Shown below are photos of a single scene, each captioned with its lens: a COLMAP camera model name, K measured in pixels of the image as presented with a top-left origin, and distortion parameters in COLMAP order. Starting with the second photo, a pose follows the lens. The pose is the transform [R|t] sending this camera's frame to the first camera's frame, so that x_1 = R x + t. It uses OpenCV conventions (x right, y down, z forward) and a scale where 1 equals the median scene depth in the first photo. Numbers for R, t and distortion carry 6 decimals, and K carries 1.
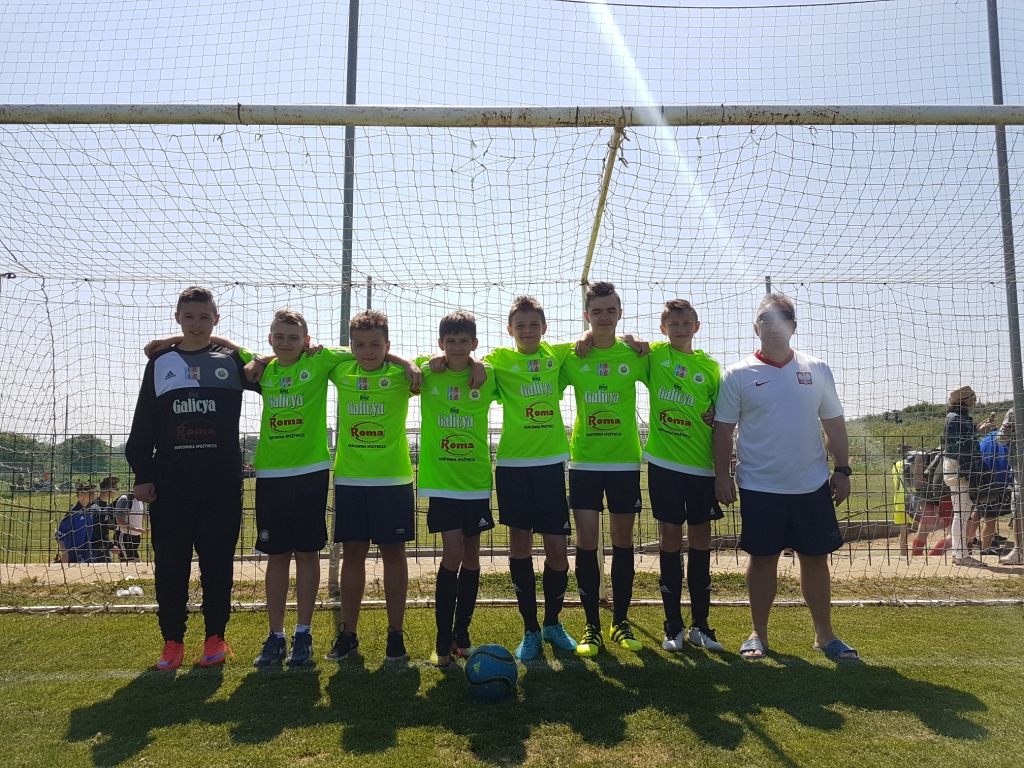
lens RADIAL K [[749.9, 0, 512.0], [0, 749.9, 384.0], [0, 0, 1]] dist [0.144770, -0.156243]
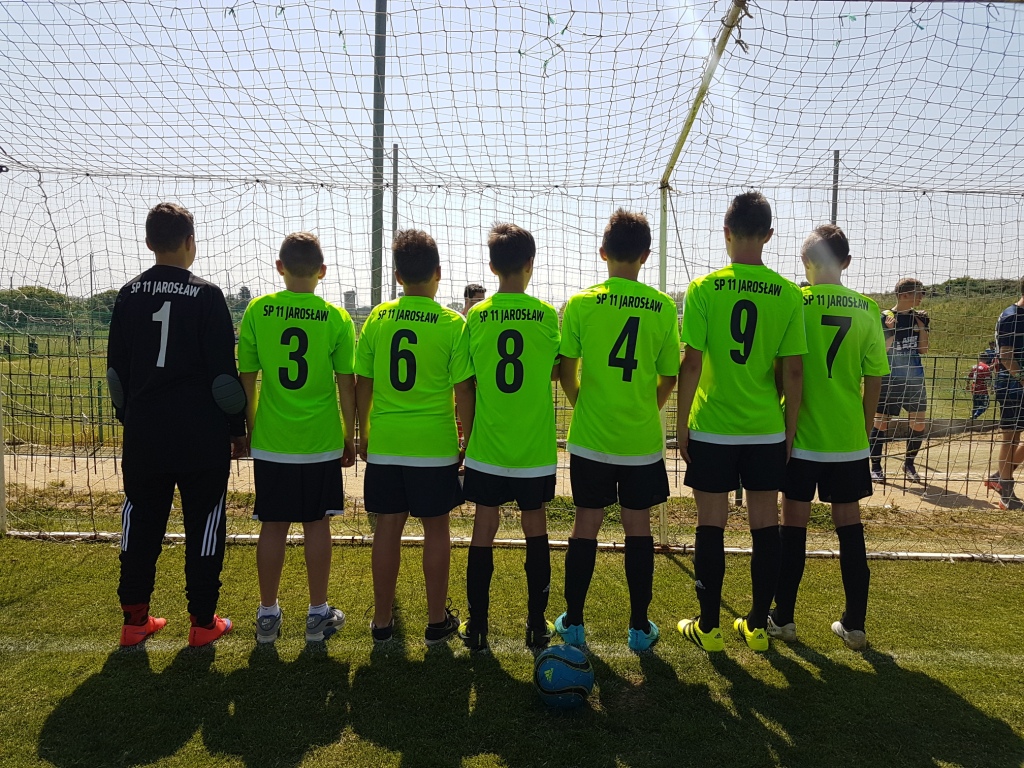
lens RADIAL K [[770.8, 0, 512.0], [0, 770.8, 384.0], [0, 0, 1]] dist [0.050890, -0.047422]
pose [[0.999210, 0.027410, -0.028789, -0.044329], [-0.022064, 0.984867, 0.171900, -0.065152], [0.033065, -0.171129, 0.984694, 0.115069]]
